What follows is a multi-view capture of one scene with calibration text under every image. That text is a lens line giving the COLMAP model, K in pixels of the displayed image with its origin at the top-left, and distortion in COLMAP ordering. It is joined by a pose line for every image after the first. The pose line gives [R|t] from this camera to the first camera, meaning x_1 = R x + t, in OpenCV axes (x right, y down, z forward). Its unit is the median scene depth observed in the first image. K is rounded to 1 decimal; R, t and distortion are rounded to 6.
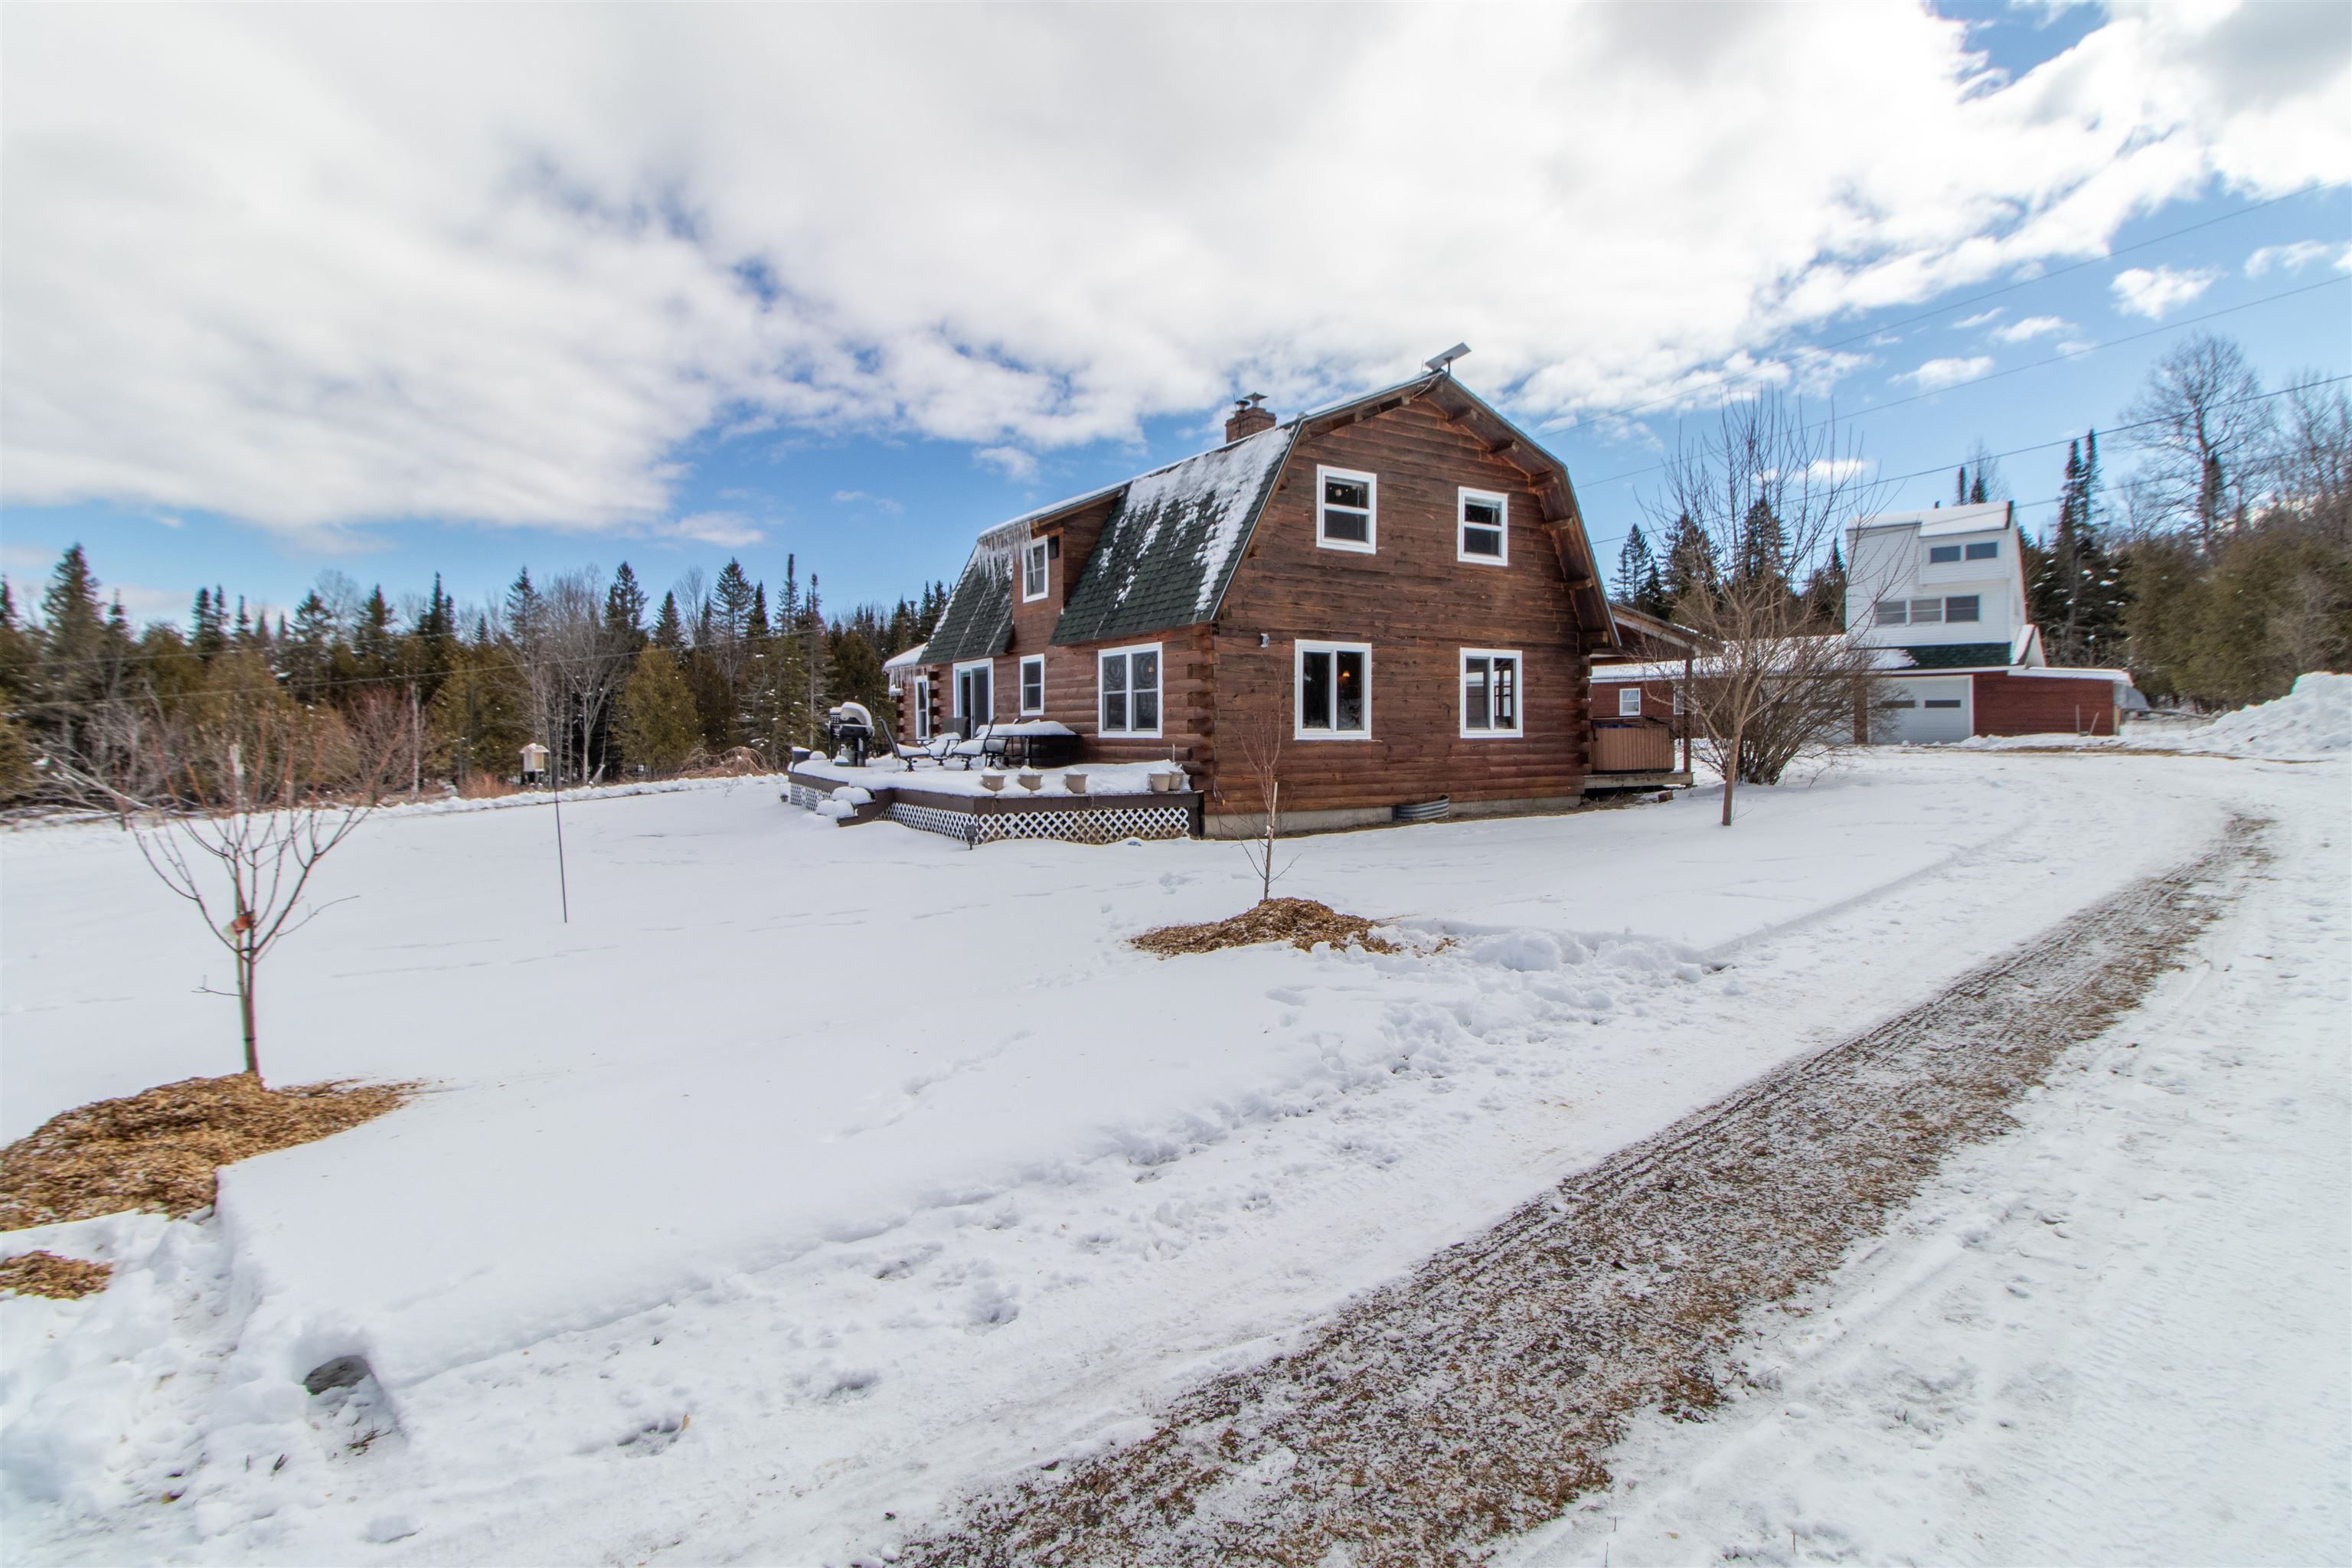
lens RADIAL K [[1130.1, 0, 1153.5], [0, 1130.1, 725.3], [0, 0, 1]] dist [0.013503, -0.001270]
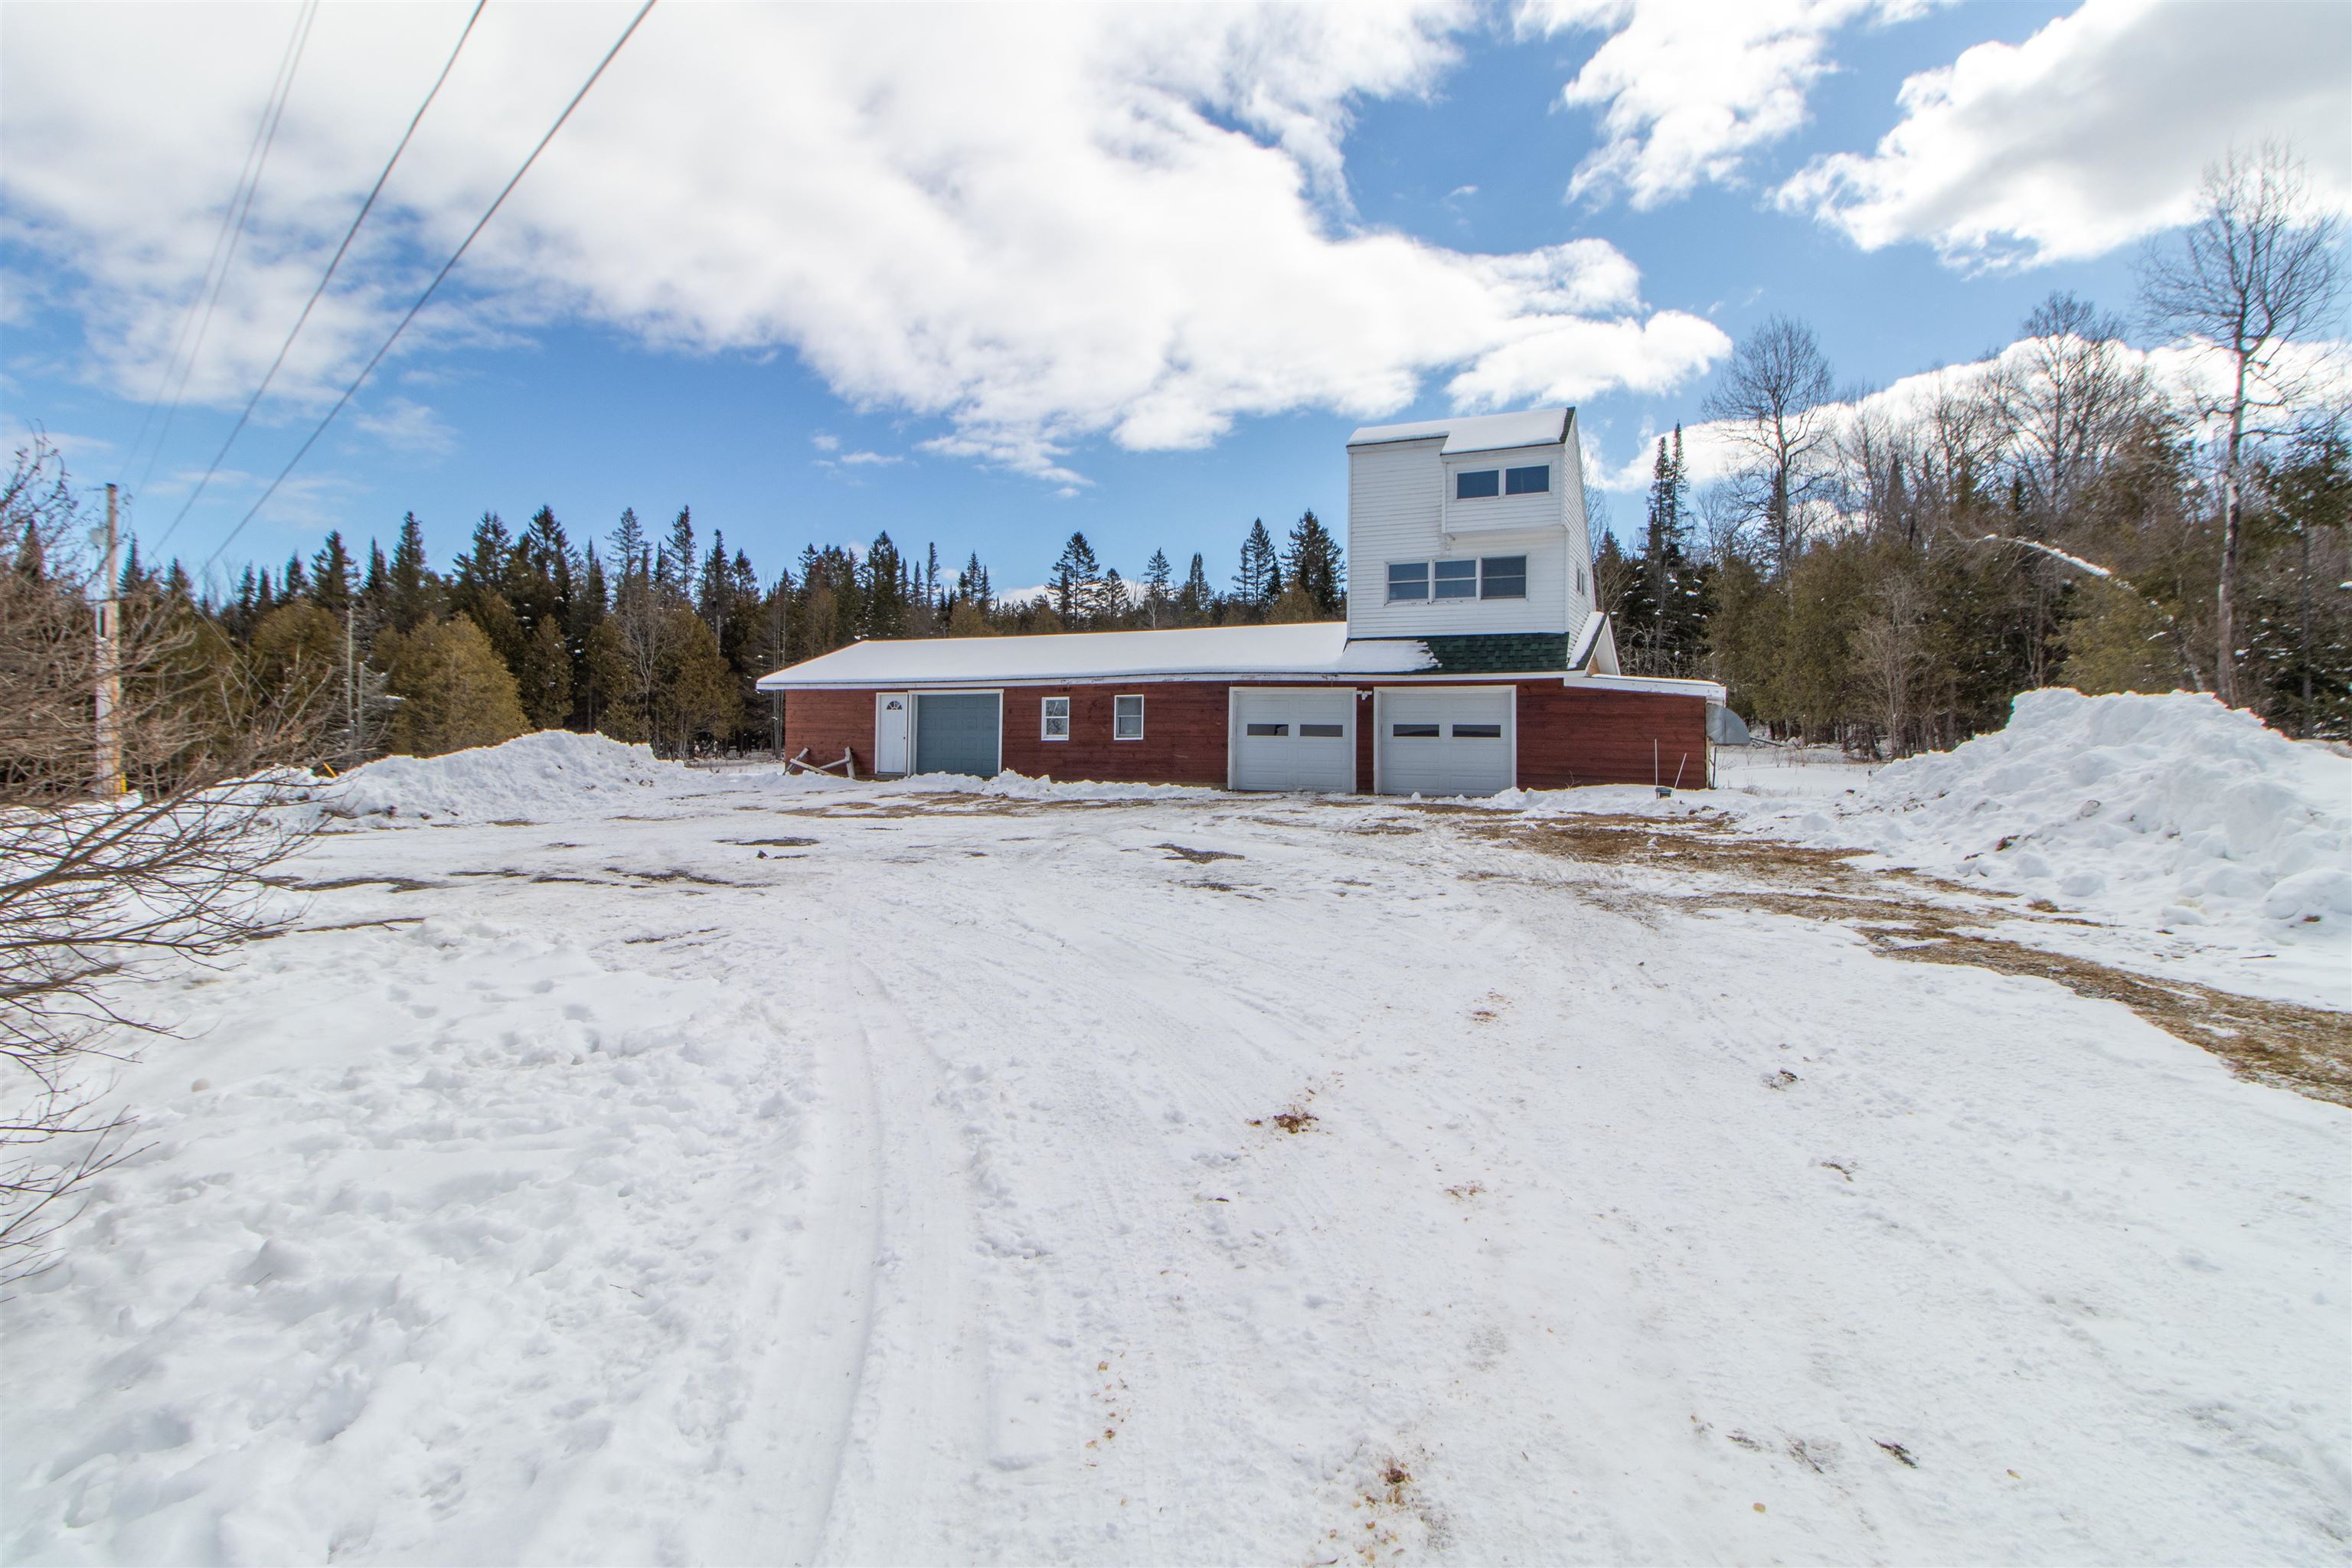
lens RADIAL K [[1130.1, 0, 1199.7], [0, 1130.1, 713.8], [0, 0, 1]] dist [0.013503, -0.001270]
pose [[0.958167, 0.017089, 0.285698, 0.672214], [-0.012280, 0.999751, -0.018616, -0.026647], [-0.285945, 0.014329, 0.958139, 0.816117]]
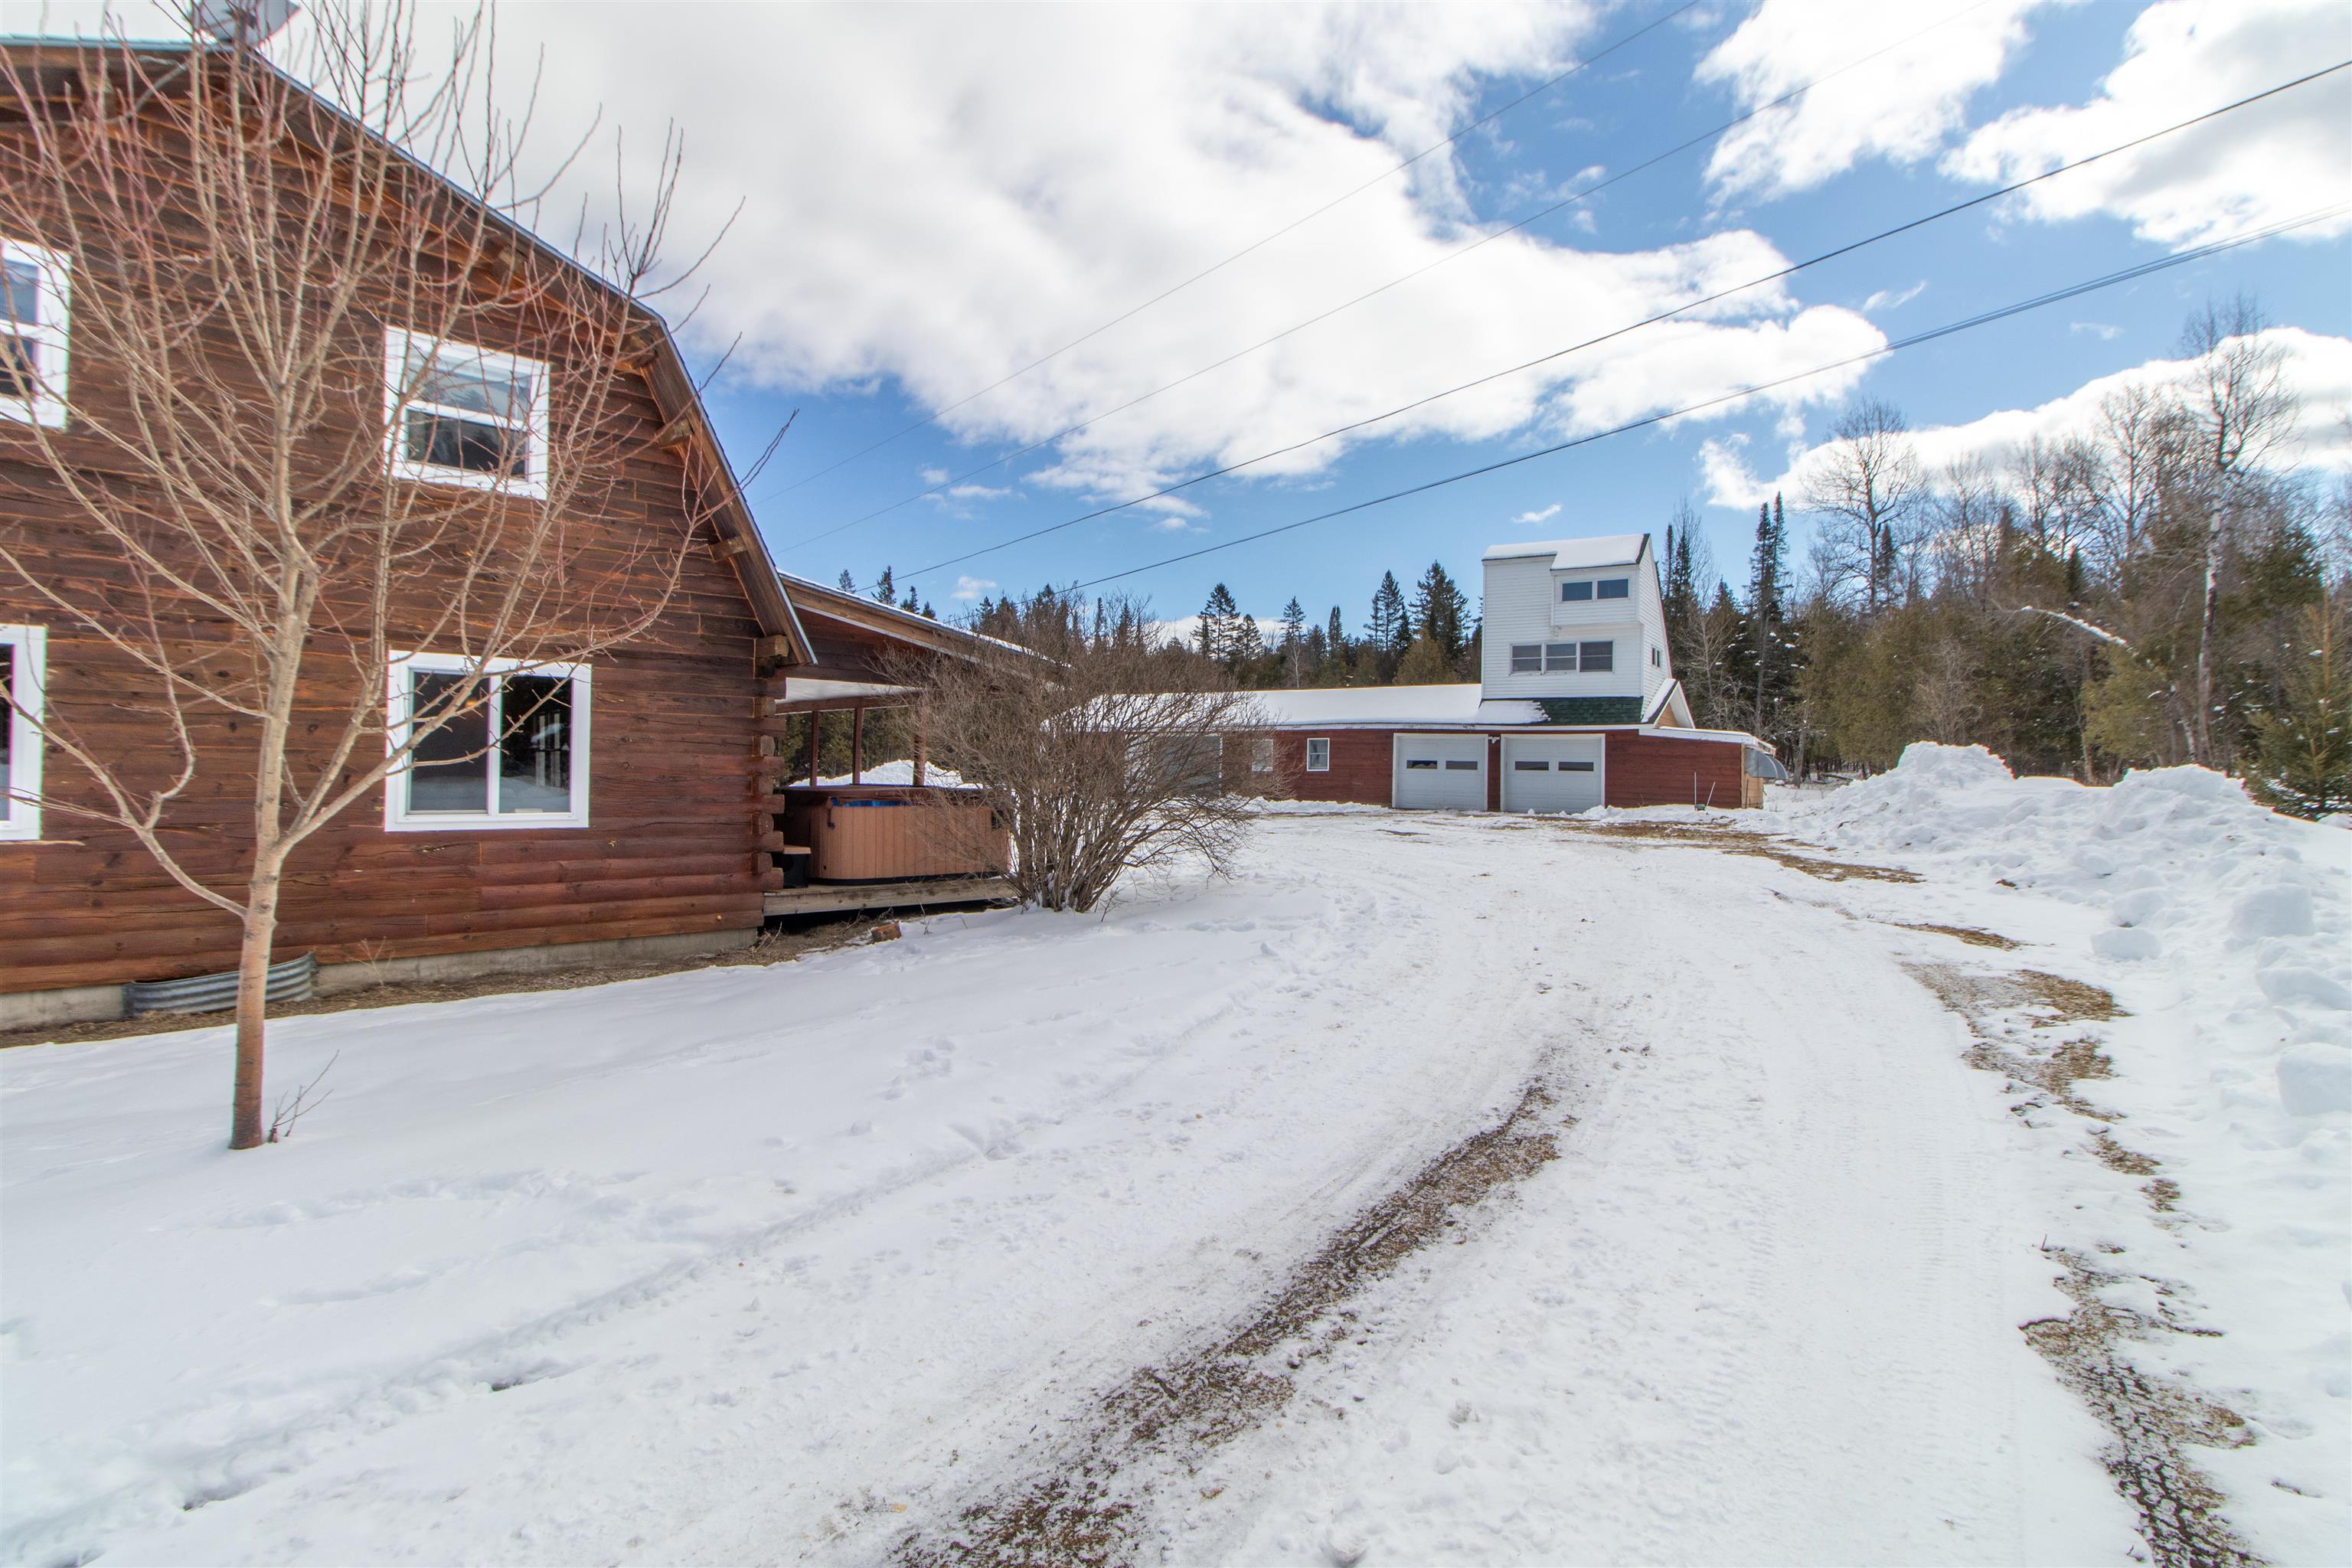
lens RADIAL K [[1130.1, 0, 1199.5], [0, 1130.1, 750.9], [0, 0, 1]] dist [0.013503, -0.001270]
pose [[0.982157, 0.023221, 0.186625, 0.457170], [-0.020774, 0.999671, -0.015056, -0.020867], [-0.186914, 0.010911, 0.982316, 0.382213]]
